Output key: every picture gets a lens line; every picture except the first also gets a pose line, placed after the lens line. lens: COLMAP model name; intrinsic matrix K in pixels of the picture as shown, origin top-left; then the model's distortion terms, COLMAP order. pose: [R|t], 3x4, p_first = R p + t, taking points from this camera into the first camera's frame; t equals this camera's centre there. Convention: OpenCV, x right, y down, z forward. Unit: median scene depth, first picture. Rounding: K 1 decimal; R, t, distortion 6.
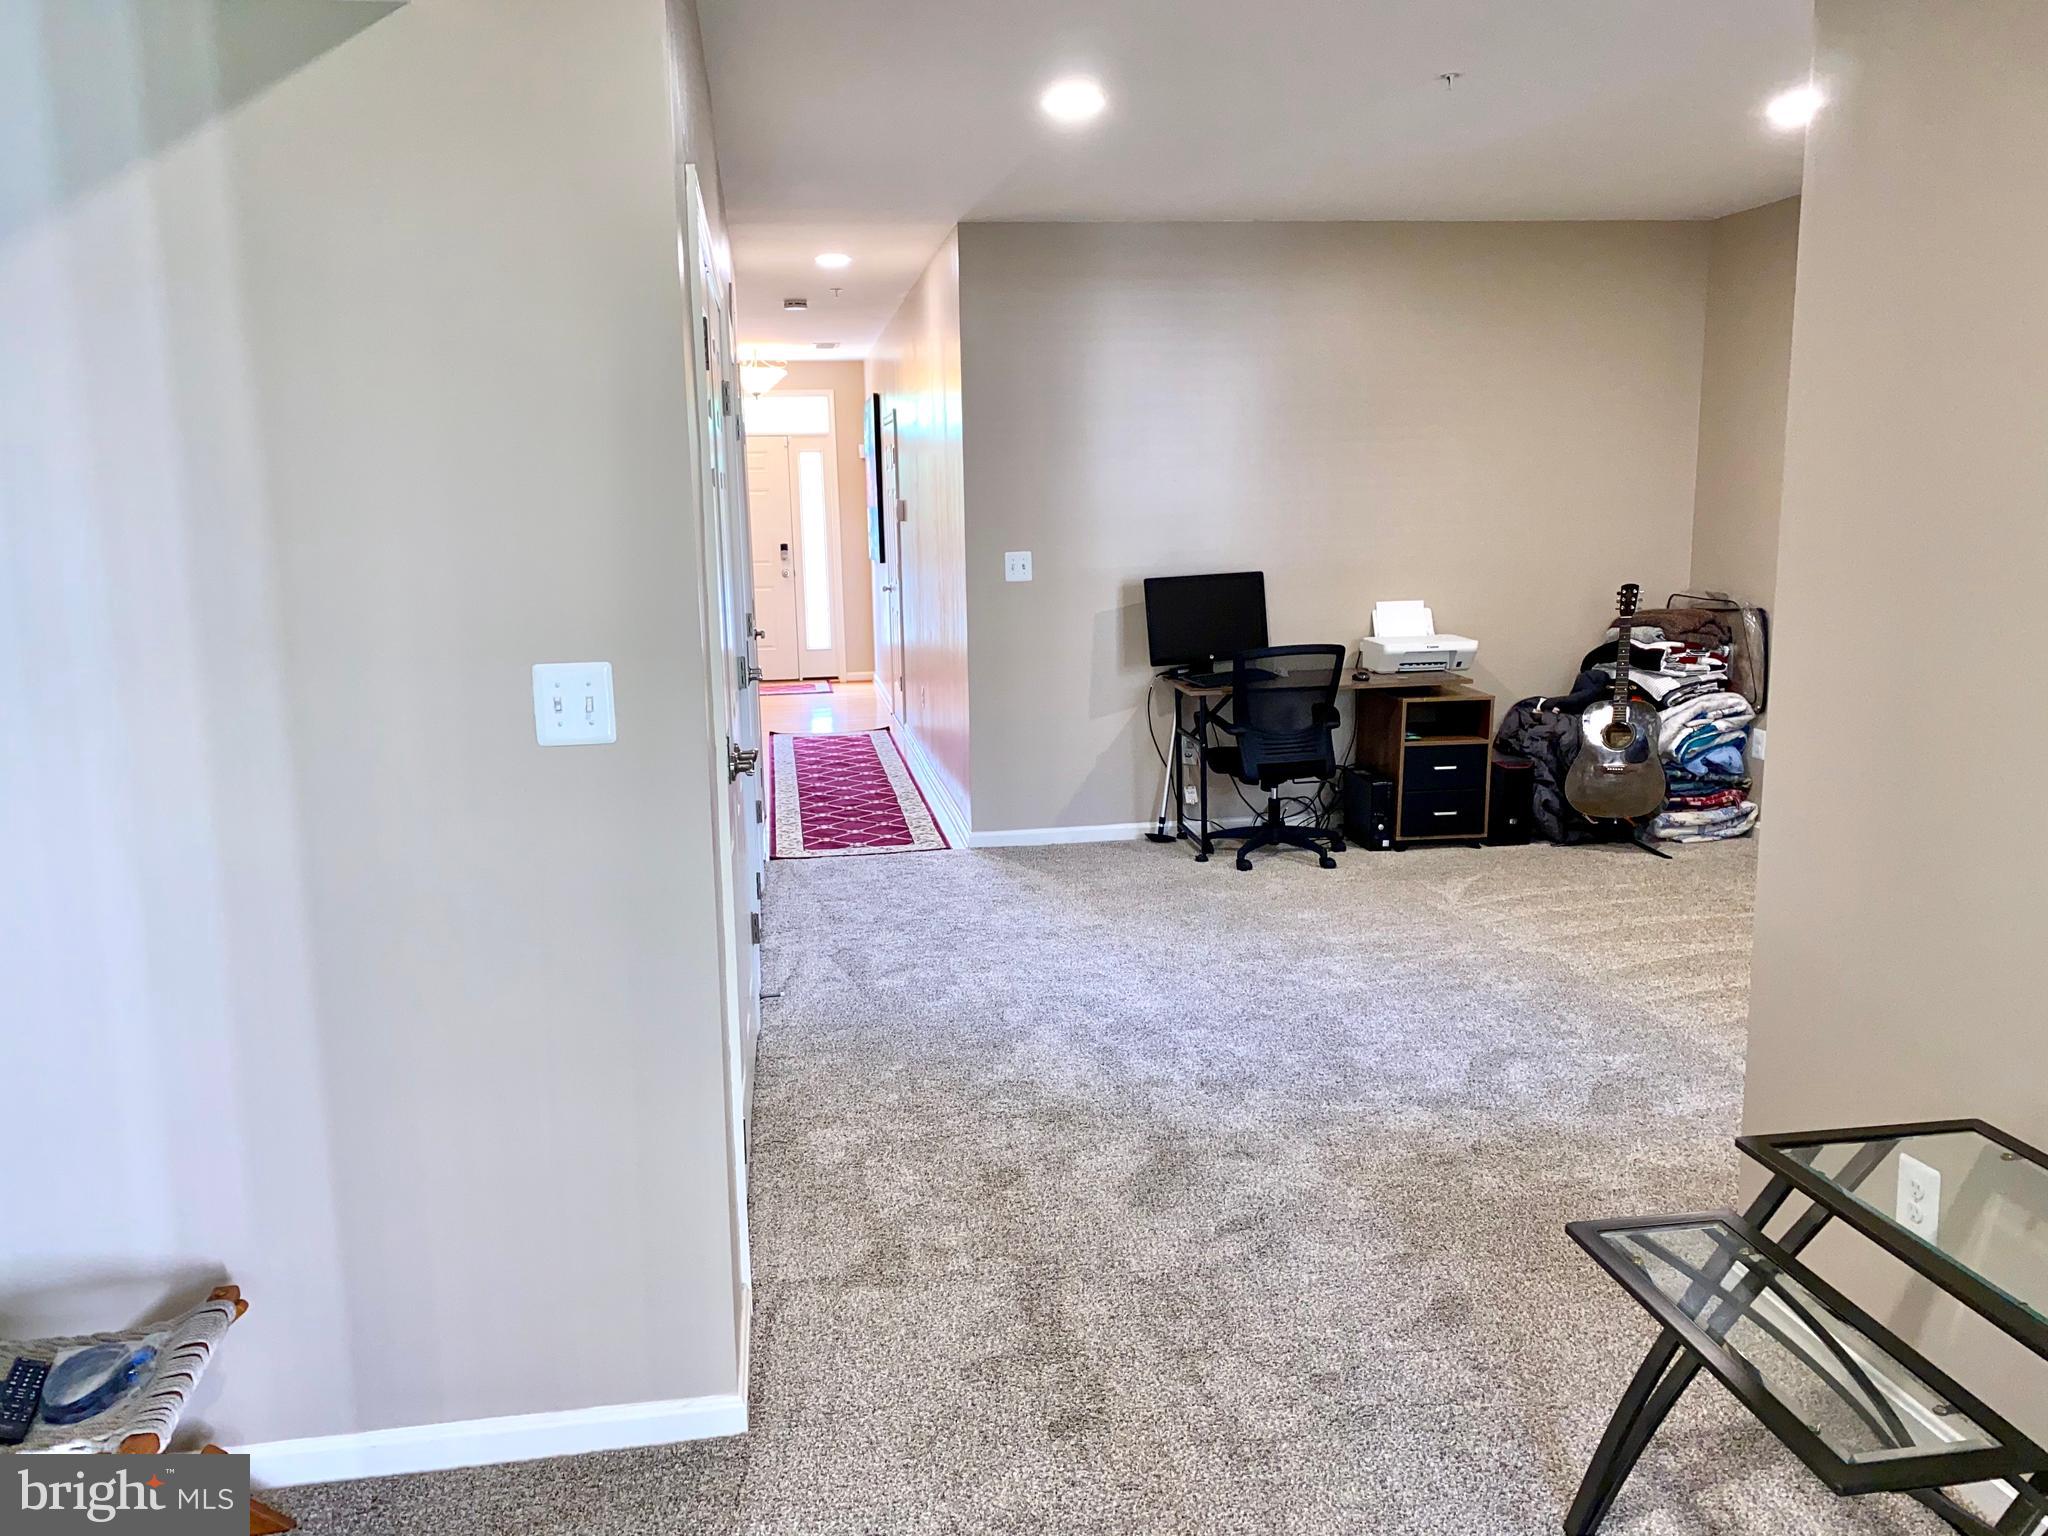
lens RADIAL K [[1569.4, 0, 1024.3], [0, 1569.4, 766.9], [0, 0, 1]] dist [0.015243, -0.038784]
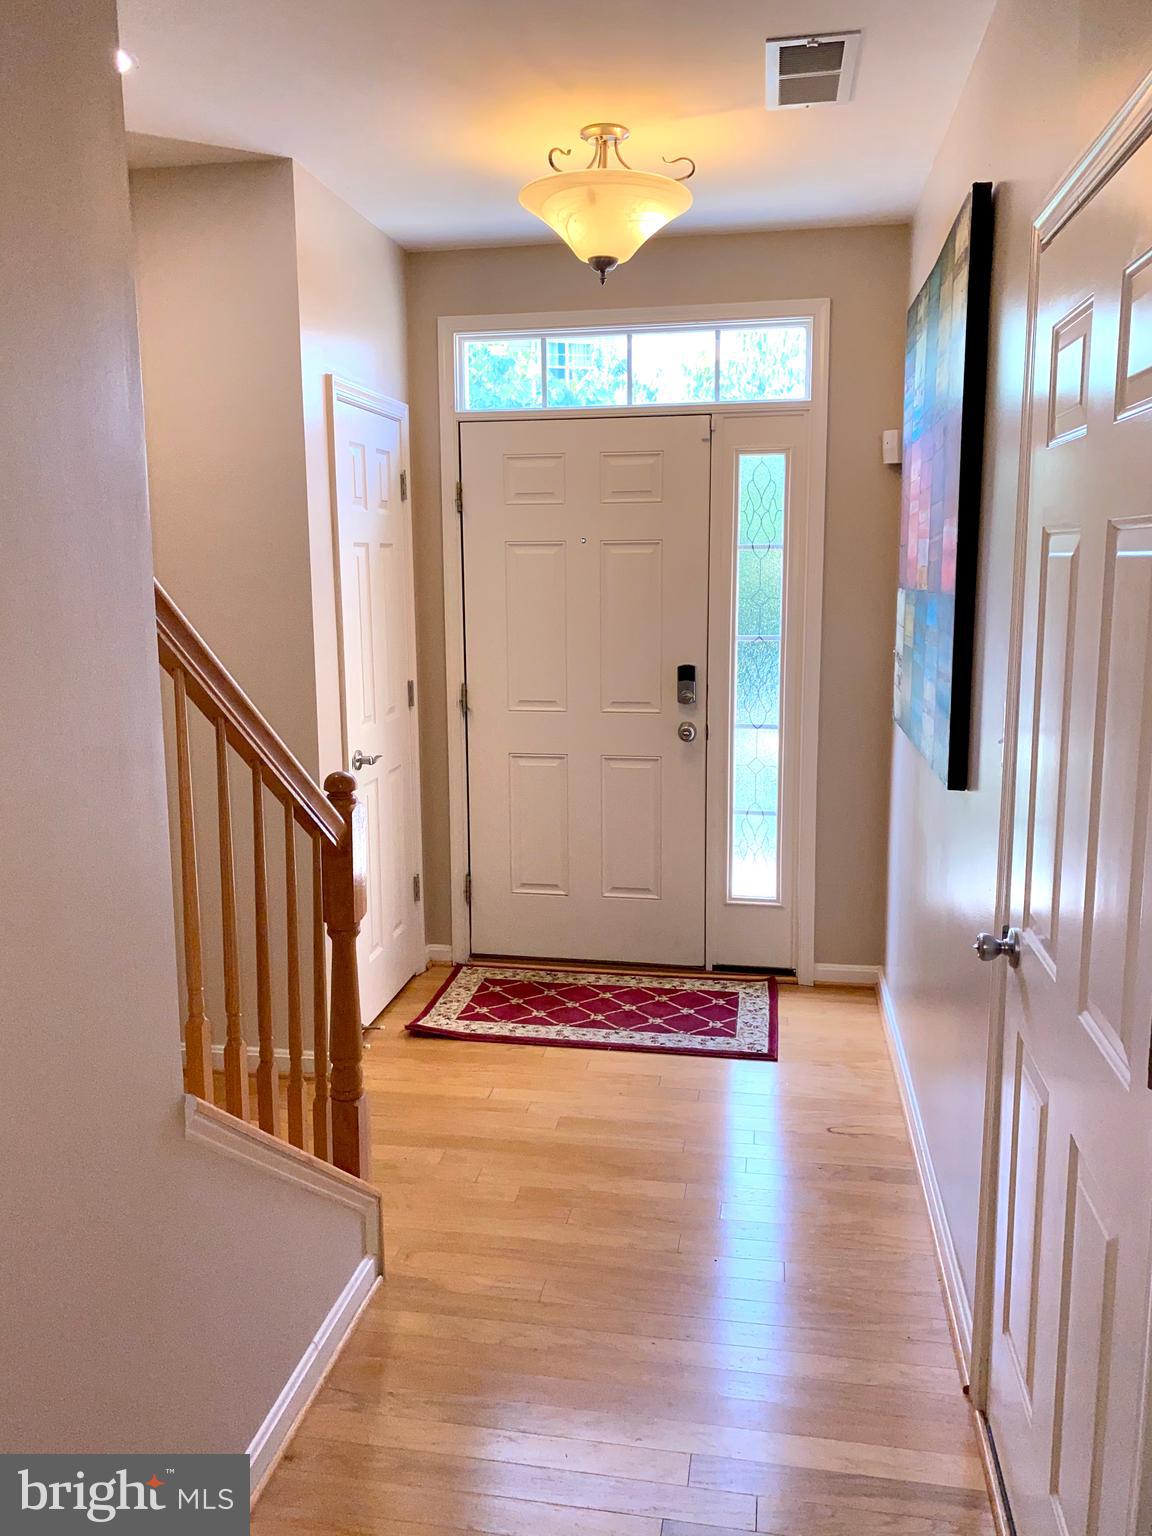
lens RADIAL K [[1177.1, 0, 575.7], [0, 1177.1, 764.7], [0, 0, 1]] dist [0.015243, -0.038784]
pose [[0.947435, 0.064803, -0.313318, -0.078582], [-0.064513, 0.997853, 0.011307, -0.115615], [0.313378, 0.009500, 0.949581, 0.680388]]
